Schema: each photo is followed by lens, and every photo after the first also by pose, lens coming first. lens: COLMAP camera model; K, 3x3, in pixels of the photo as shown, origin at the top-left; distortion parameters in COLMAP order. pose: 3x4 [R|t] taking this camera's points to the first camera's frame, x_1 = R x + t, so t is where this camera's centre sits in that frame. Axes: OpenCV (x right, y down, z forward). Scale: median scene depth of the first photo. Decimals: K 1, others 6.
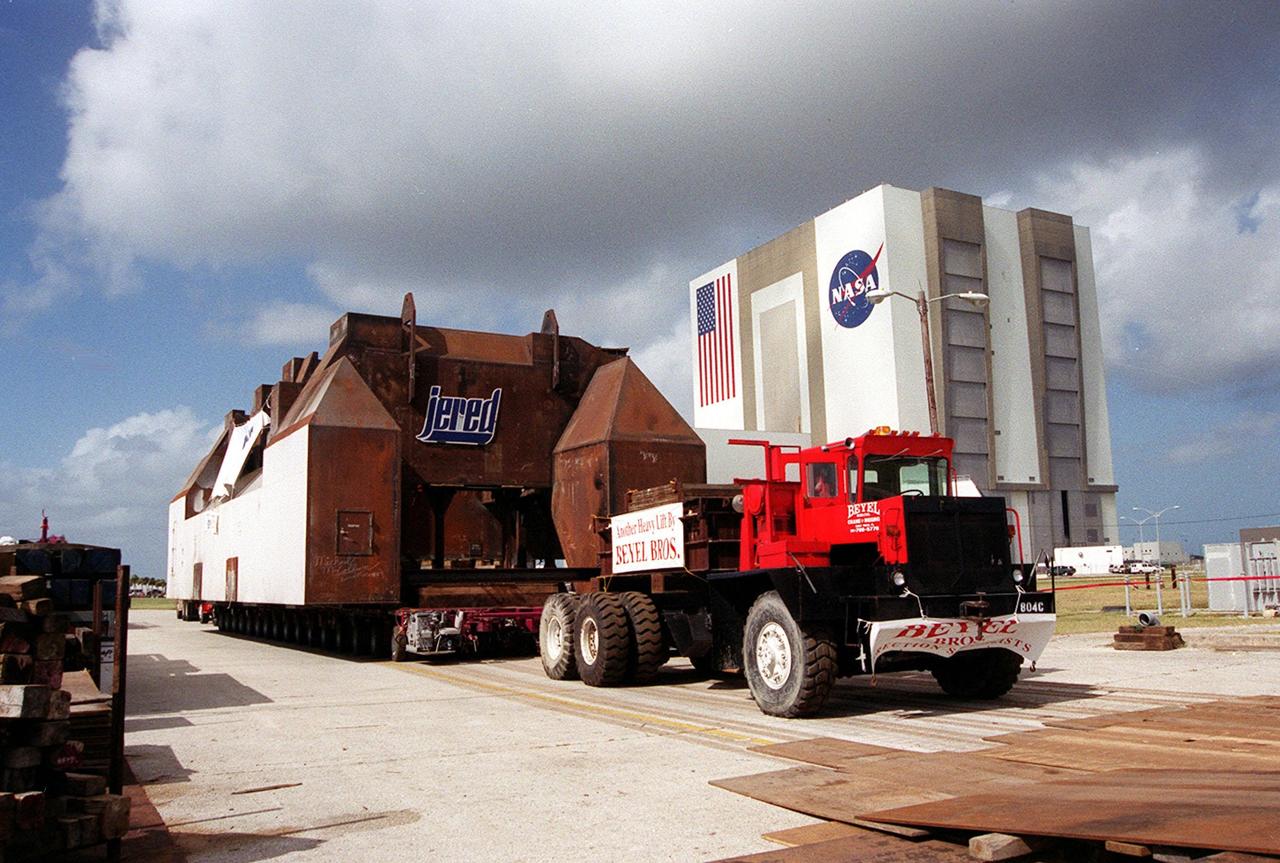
lens RADIAL K [[1045.4, 0, 640.0], [0, 1045.4, 431.5], [0, 0, 1]] dist [-0.101885, 0.006430]
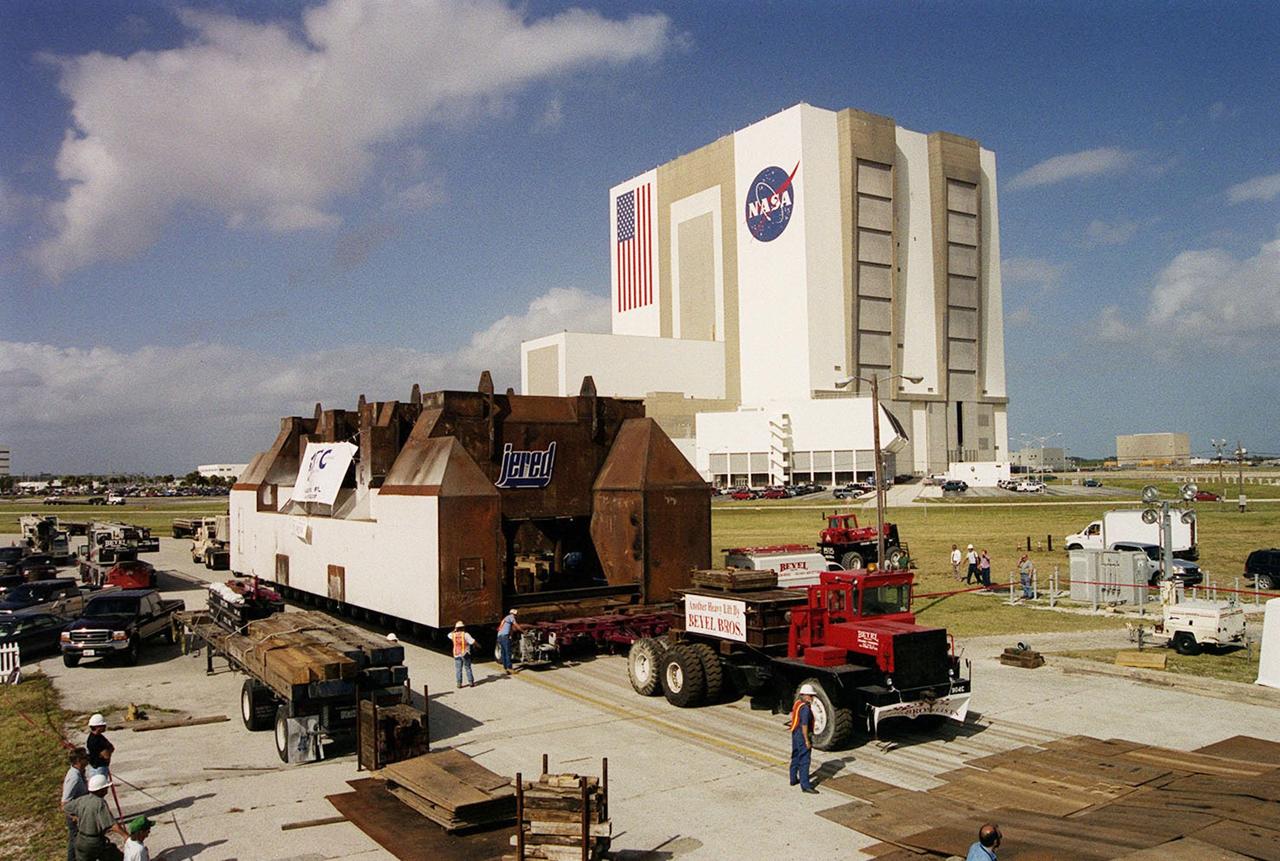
lens RADIAL K [[1023.3, 0, 640.0], [0, 1023.3, 430.5], [0, 0, 1]] dist [-0.104614, 0.000247]
pose [[0.996135, 0.011738, 0.087046, -0.136231], [-0.020547, 0.994674, 0.101006, -0.183307], [-0.085396, -0.102405, 0.991071, -0.267847]]
